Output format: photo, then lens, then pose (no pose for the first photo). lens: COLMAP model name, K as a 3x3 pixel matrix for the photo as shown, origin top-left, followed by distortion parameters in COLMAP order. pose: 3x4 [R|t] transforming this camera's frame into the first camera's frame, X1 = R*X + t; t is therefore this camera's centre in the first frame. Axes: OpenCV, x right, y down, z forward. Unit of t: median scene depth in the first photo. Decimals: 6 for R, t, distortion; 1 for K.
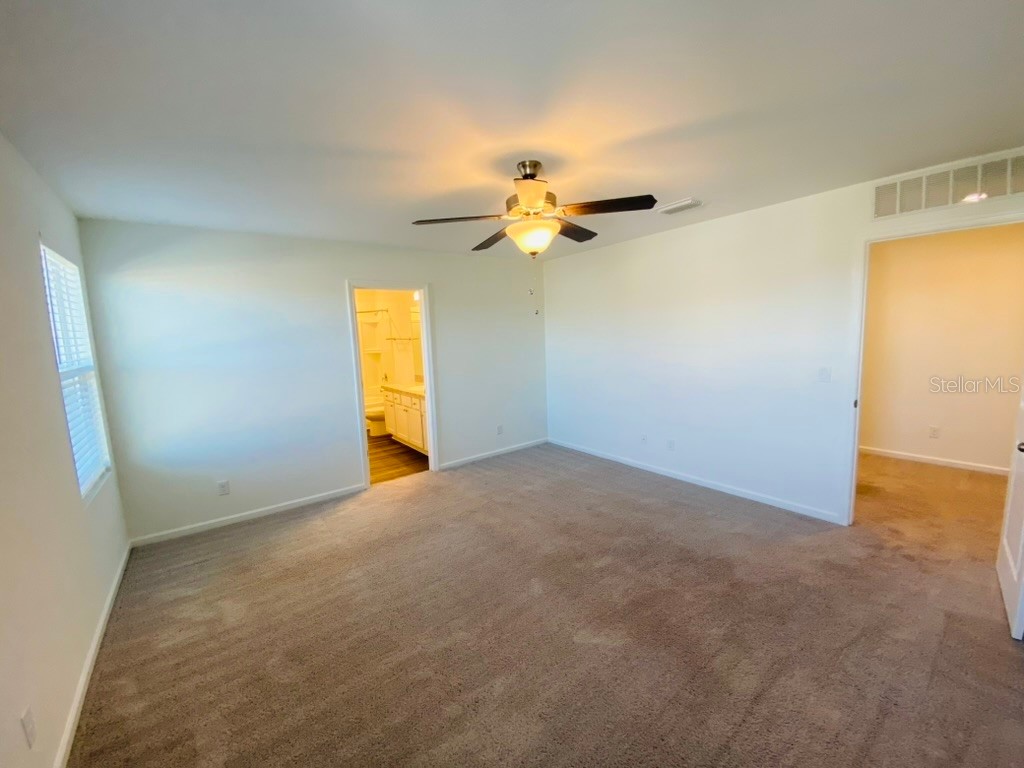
lens RADIAL K [[413.6, 0, 511.5], [0, 413.6, 385.1], [0, 0, 1]] dist [0.032341, -0.028369]
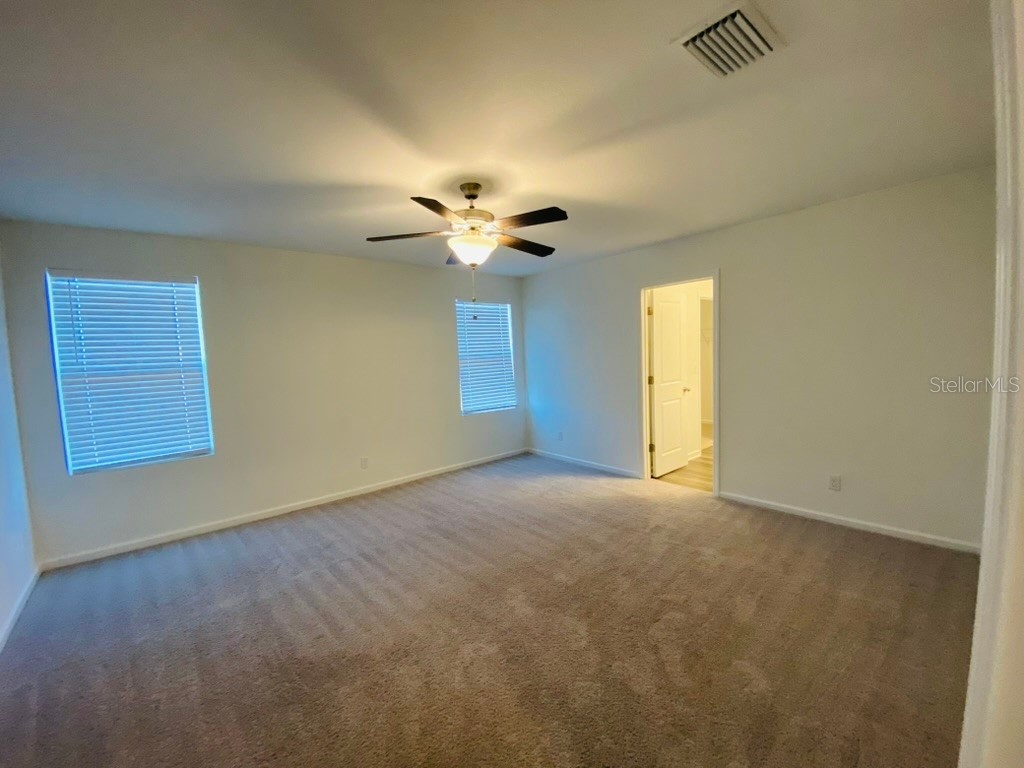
lens RADIAL K [[413.6, 0, 511.5], [0, 413.6, 385.1], [0, 0, 1]] dist [0.032341, -0.028369]
pose [[0.059780, 0.113764, -0.991708, 0.725374], [-0.087773, 0.990235, 0.108305, -0.080717], [0.994345, 0.080571, 0.069181, 0.639254]]
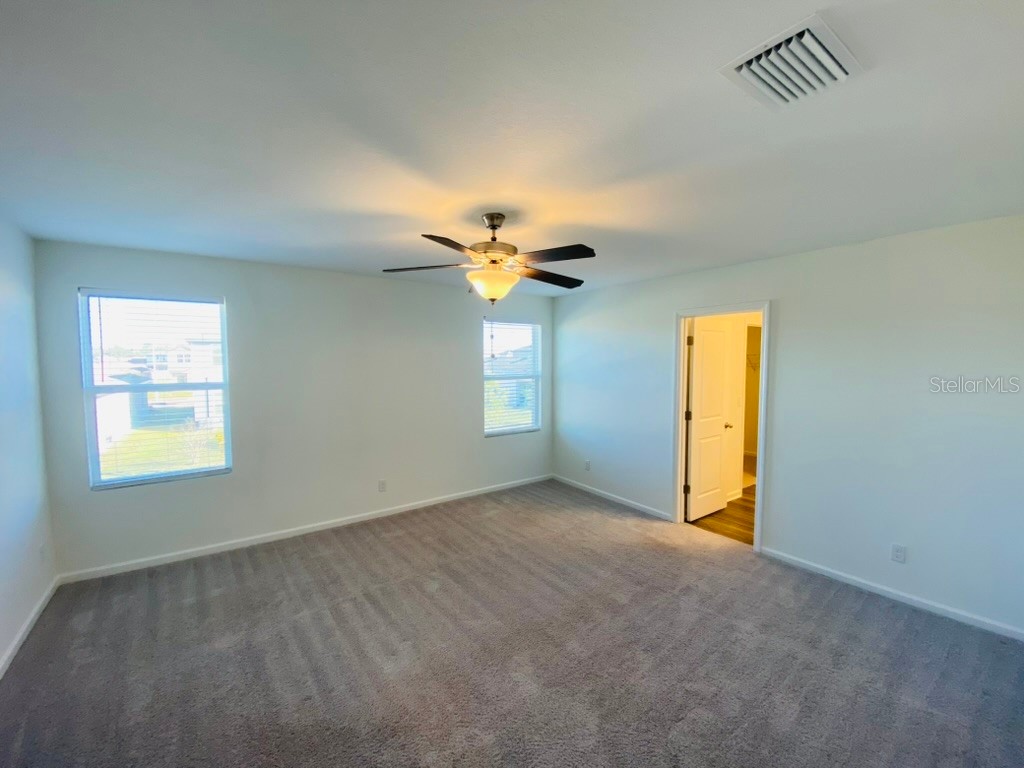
lens RADIAL K [[413.6, 0, 511.5], [0, 413.6, 385.1], [0, 0, 1]] dist [0.032341, -0.028369]
pose [[-0.029205, 0.100382, -0.994520, 0.666992], [-0.123181, 0.986999, 0.103240, -0.134666], [0.991954, 0.125521, -0.016460, 0.662234]]
